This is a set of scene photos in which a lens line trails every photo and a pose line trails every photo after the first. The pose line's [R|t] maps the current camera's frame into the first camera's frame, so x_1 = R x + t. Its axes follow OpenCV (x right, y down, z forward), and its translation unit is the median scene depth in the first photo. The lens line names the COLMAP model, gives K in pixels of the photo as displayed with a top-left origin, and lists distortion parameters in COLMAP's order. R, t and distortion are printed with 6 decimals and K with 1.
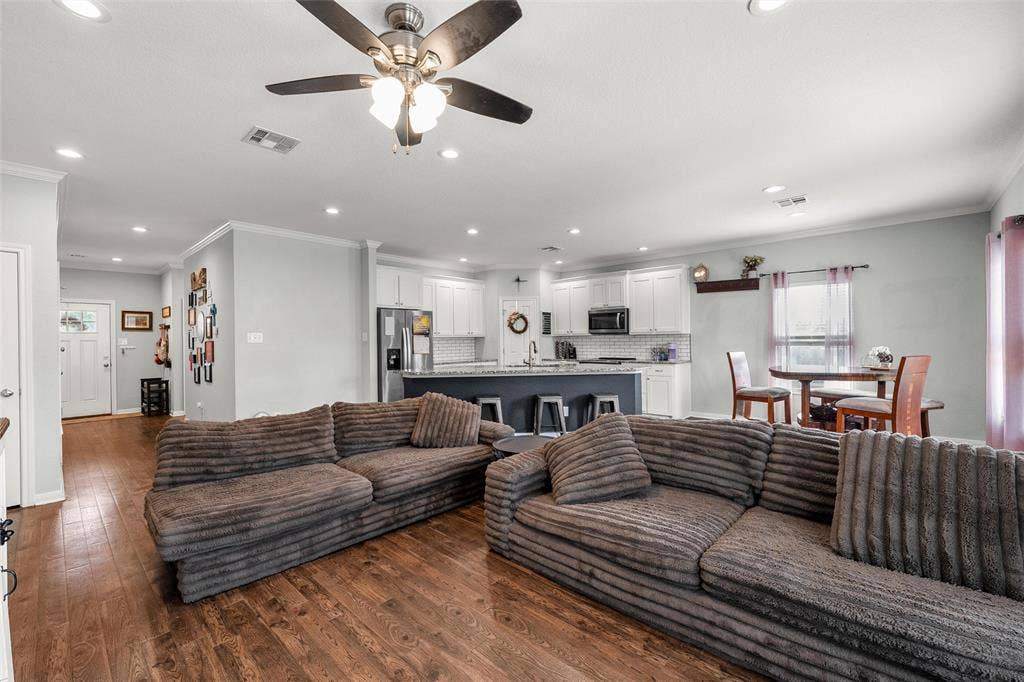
lens RADIAL K [[423.0, 0, 514.1], [0, 423.0, 340.2], [0, 0, 1]] dist [-0.002611, -0.000202]
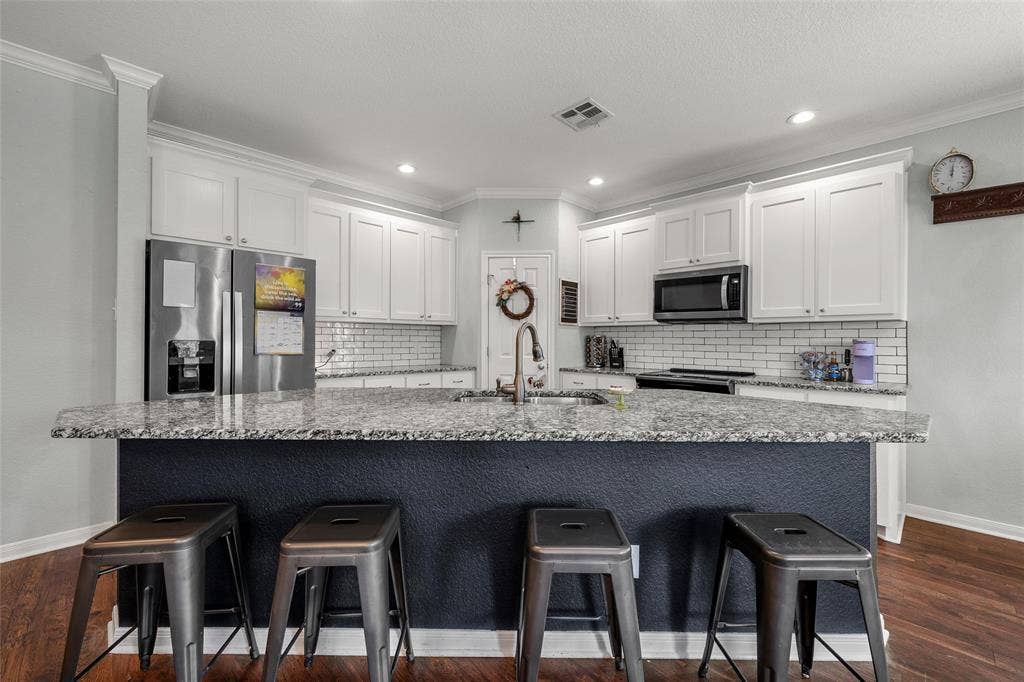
lens RADIAL K [[415.7, 0, 512.0], [0, 415.7, 341.0], [0, 0, 1]] dist [0.000079, -0.000002]
pose [[0.998117, 0.020959, -0.057640, 0.037672], [-0.020835, 0.999779, 0.002750, 0.010744], [0.057685, -0.001544, 0.998334, 0.497895]]
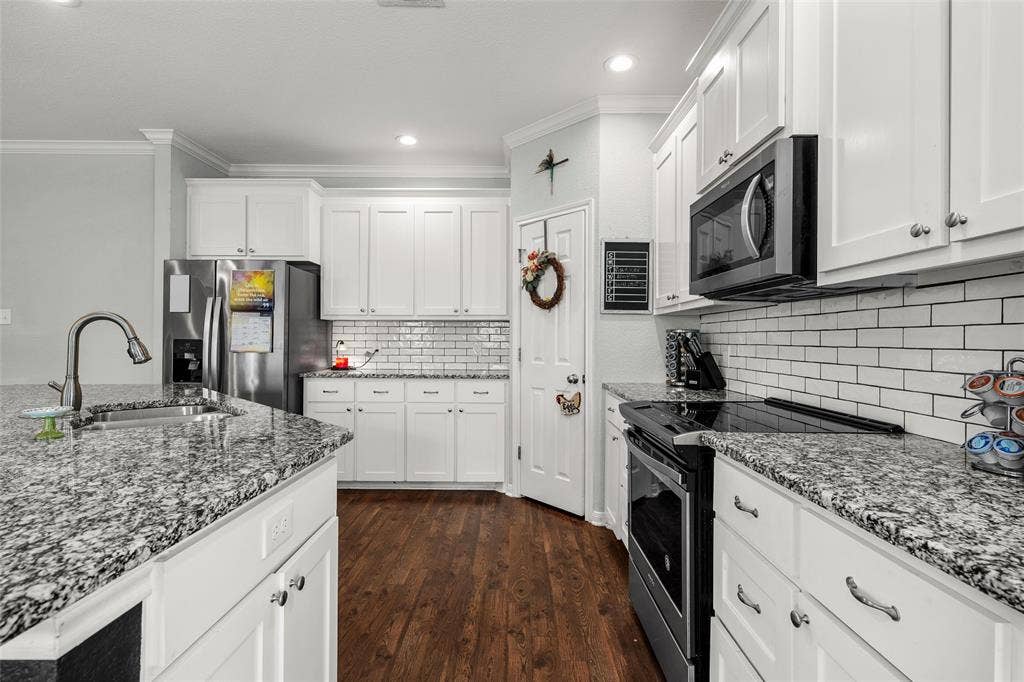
lens RADIAL K [[480.6, 0, 517.4], [0, 480.6, 339.0], [0, 0, 1]] dist [0.001929, 0.000280]
pose [[0.671807, 0.016164, -0.740550, 0.316635], [-0.014211, 0.999859, 0.008932, 0.007612], [0.740590, 0.004523, 0.671942, 0.732577]]
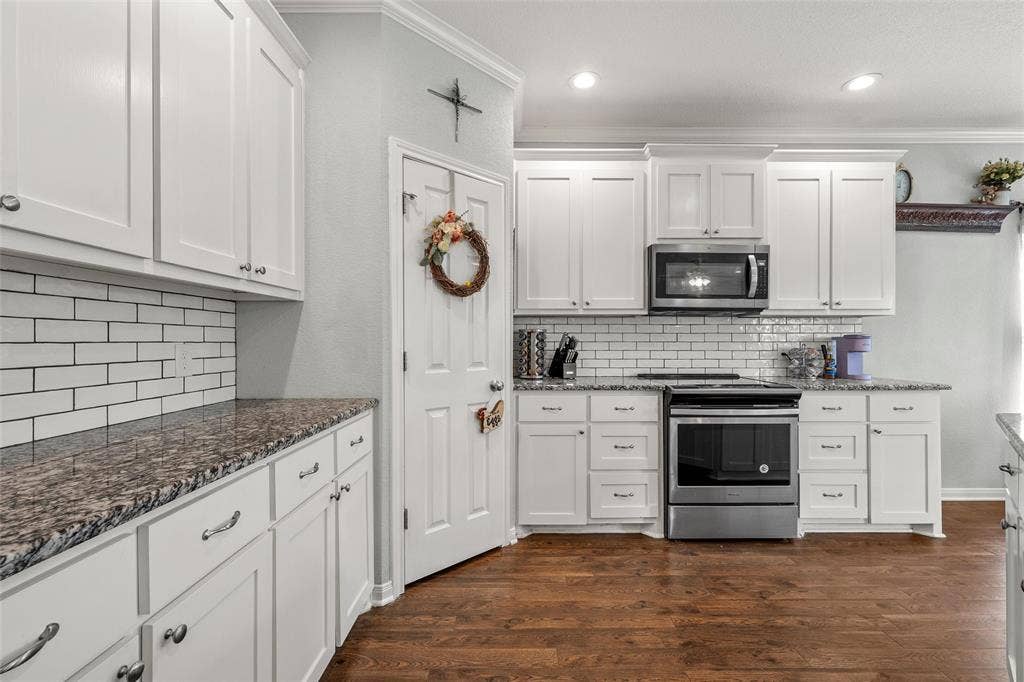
lens RADIAL K [[423.0, 0, 514.1], [0, 423.0, 340.2], [0, 0, 1]] dist [-0.002611, -0.000202]
pose [[0.742730, 0.014042, 0.669444, -0.146827], [-0.009758, 0.999901, -0.010147, 0.015539], [-0.669520, 0.001004, 0.742793, 0.813323]]
